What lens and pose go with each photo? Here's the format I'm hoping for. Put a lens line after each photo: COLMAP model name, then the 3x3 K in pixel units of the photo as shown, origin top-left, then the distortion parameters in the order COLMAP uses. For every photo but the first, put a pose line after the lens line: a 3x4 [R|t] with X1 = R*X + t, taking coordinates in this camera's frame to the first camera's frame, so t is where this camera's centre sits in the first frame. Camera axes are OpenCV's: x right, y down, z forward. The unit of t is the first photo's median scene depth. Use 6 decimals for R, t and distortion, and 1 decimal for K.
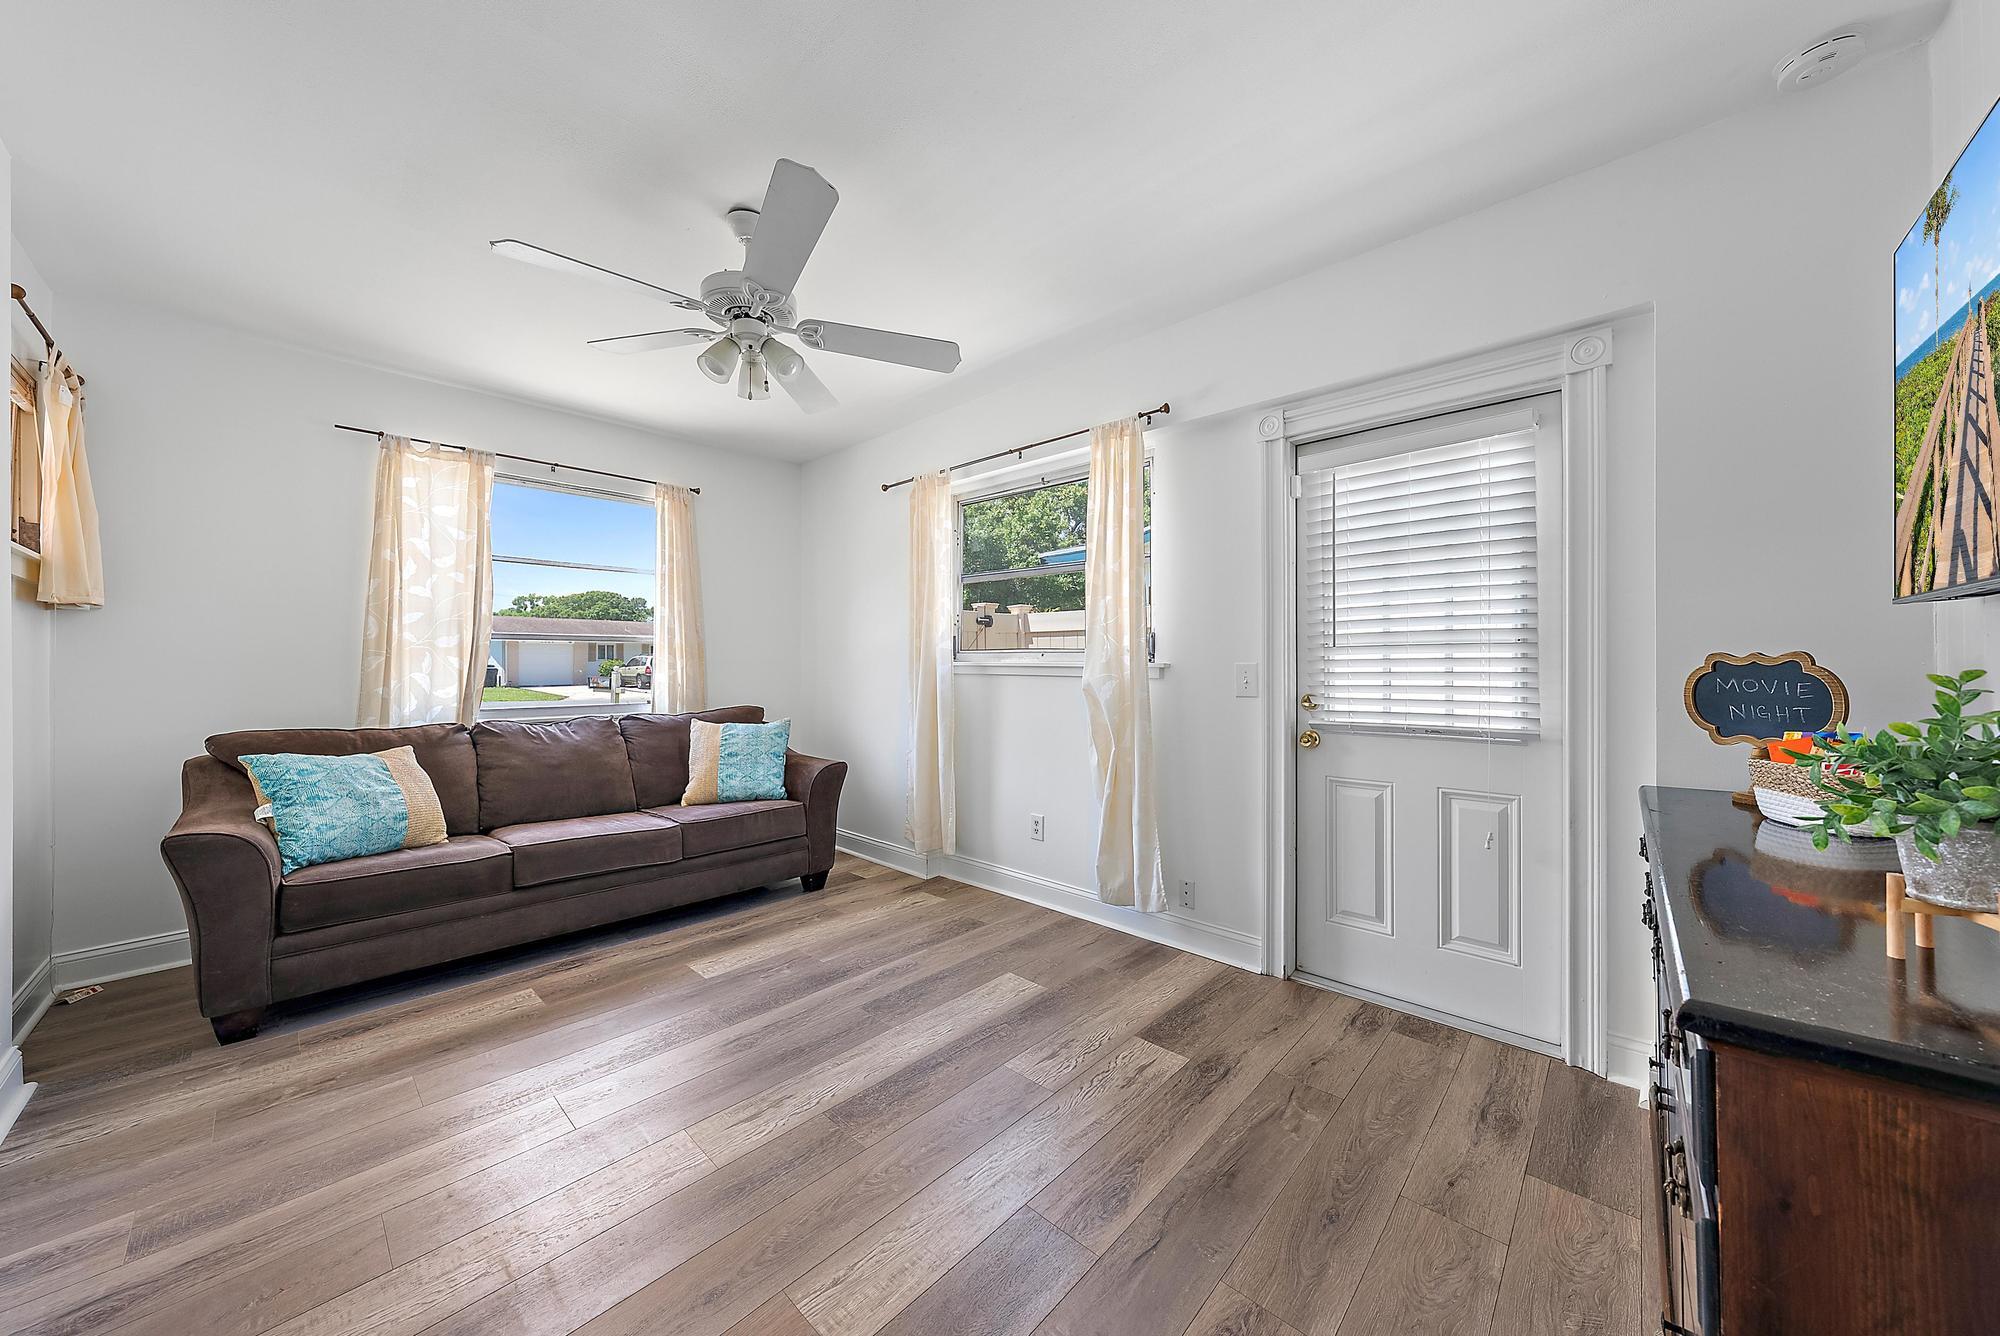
lens RADIAL K [[670.5, 0, 1007.2], [0, 670.5, 665.4], [0, 0, 1]] dist [-0.000692, -0.000057]
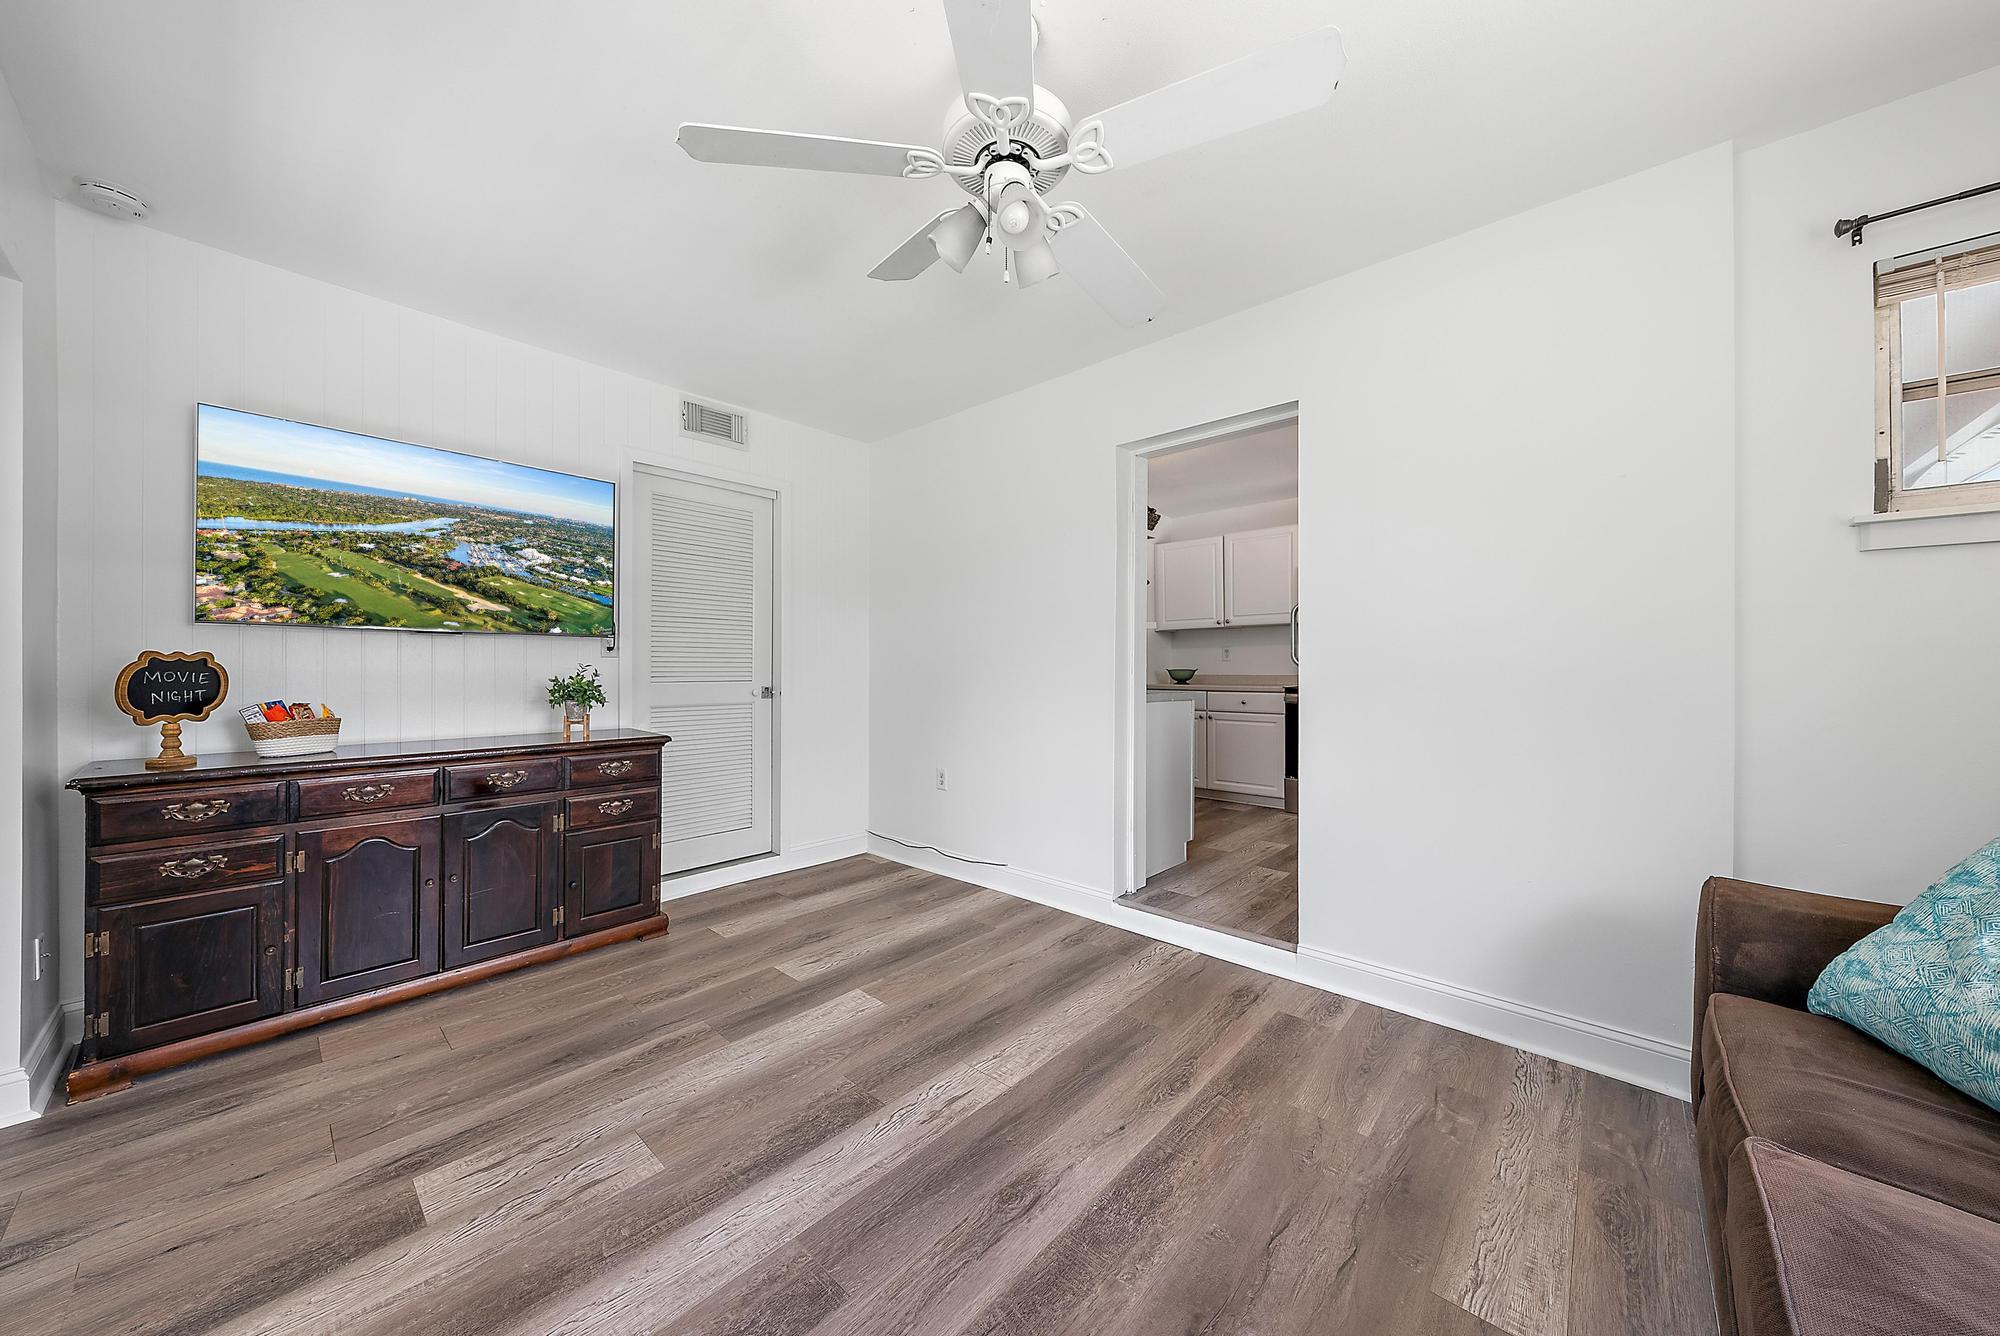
lens RADIAL K [[670.5, 0, 992.8], [0, 670.5, 663.4], [0, 0, 1]] dist [-0.000692, -0.000057]
pose [[-0.999961, 0.001289, 0.008774, -0.433997], [0.001218, 0.999966, -0.008139, 0.015806], [-0.008784, -0.008128, -0.999928, 1.954117]]
